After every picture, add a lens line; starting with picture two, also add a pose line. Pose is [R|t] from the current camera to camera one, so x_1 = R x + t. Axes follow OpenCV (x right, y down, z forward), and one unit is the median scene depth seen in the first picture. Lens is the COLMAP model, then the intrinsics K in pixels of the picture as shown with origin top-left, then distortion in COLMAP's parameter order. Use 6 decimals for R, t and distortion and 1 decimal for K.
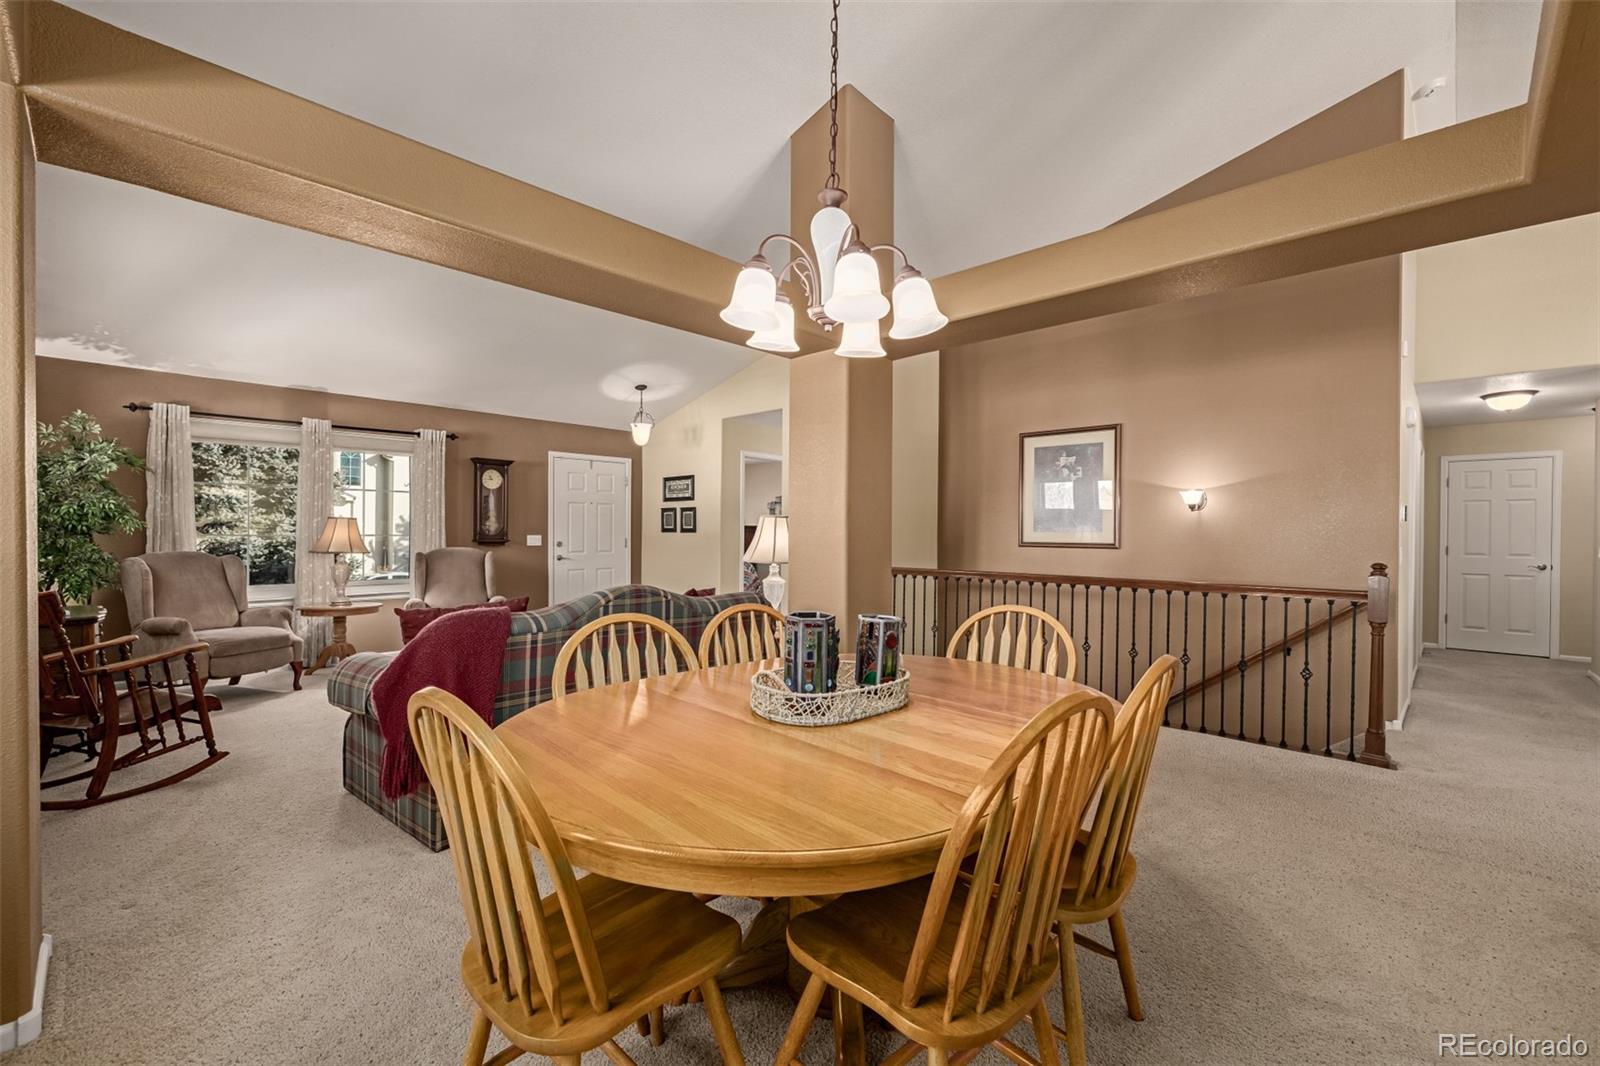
lens RADIAL K [[674.7, 0, 800.8], [0, 674.7, 533.1], [0, 0, 1]] dist [0.003072, 0.000533]
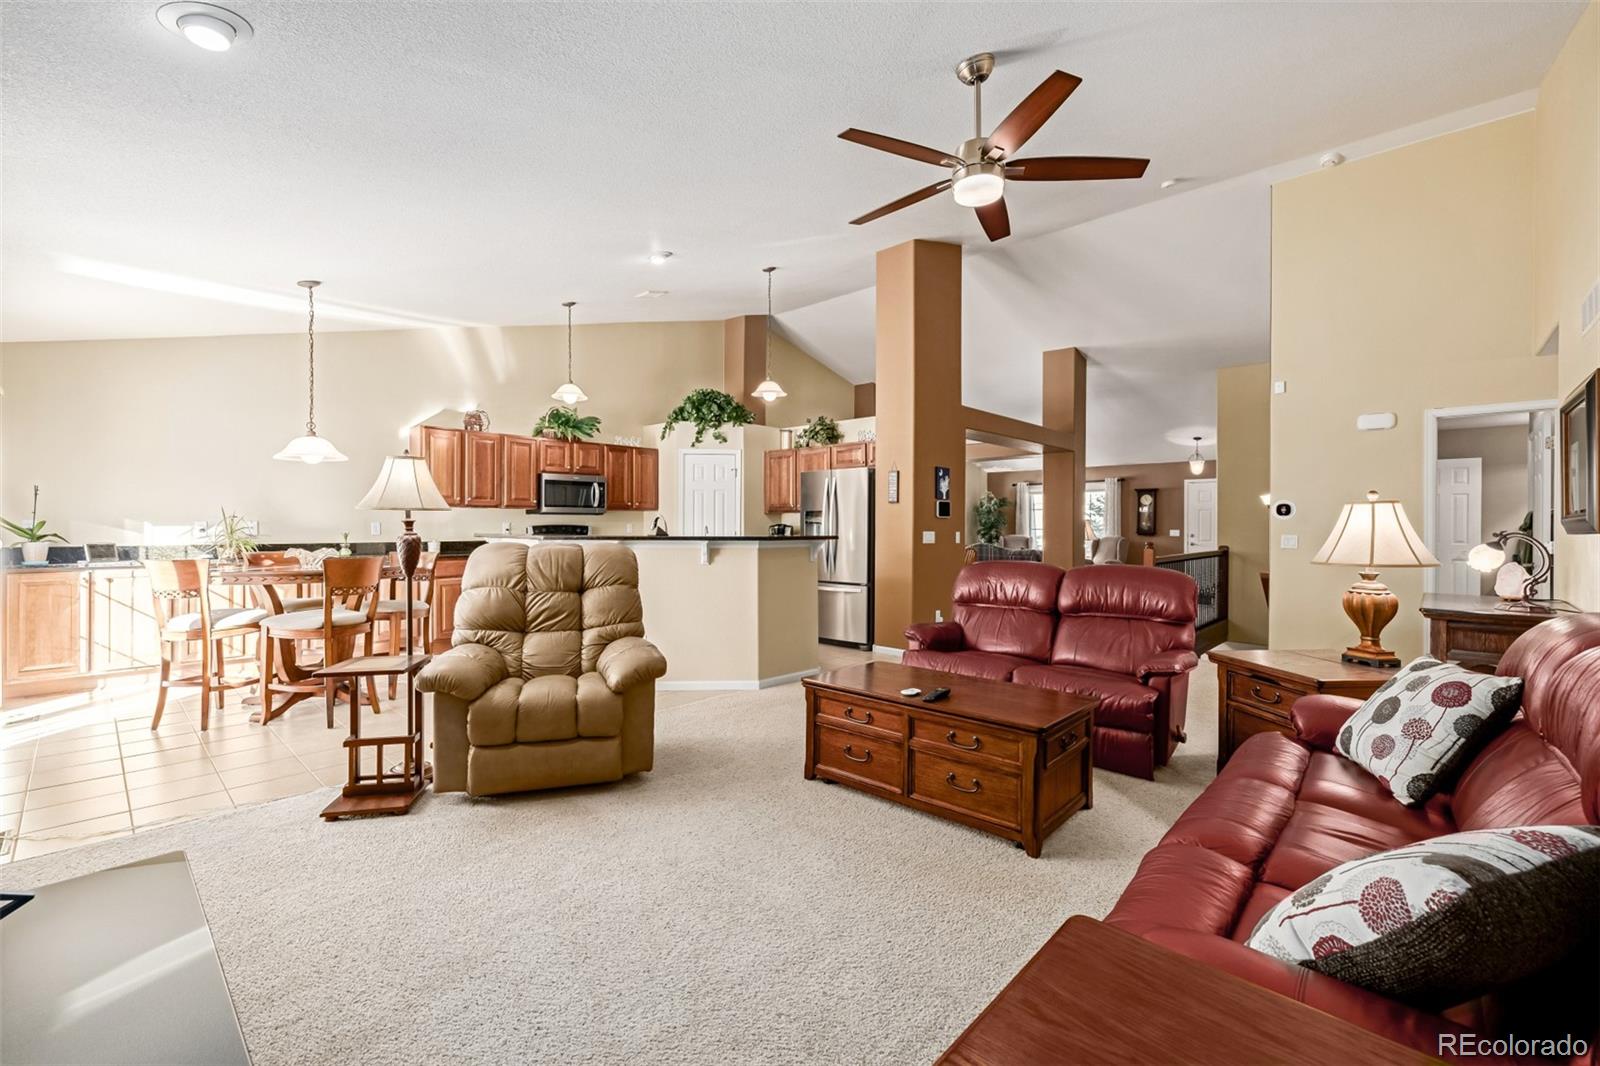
lens RADIAL K [[674.7, 0, 800.4], [0, 674.7, 527.3], [0, 0, 1]] dist [0.003072, 0.000533]
pose [[0.032005, -0.002530, -0.999484, 1.348401], [-0.010379, 0.999942, -0.002864, 0.011316], [0.999434, 0.010465, 0.031977, -0.004741]]
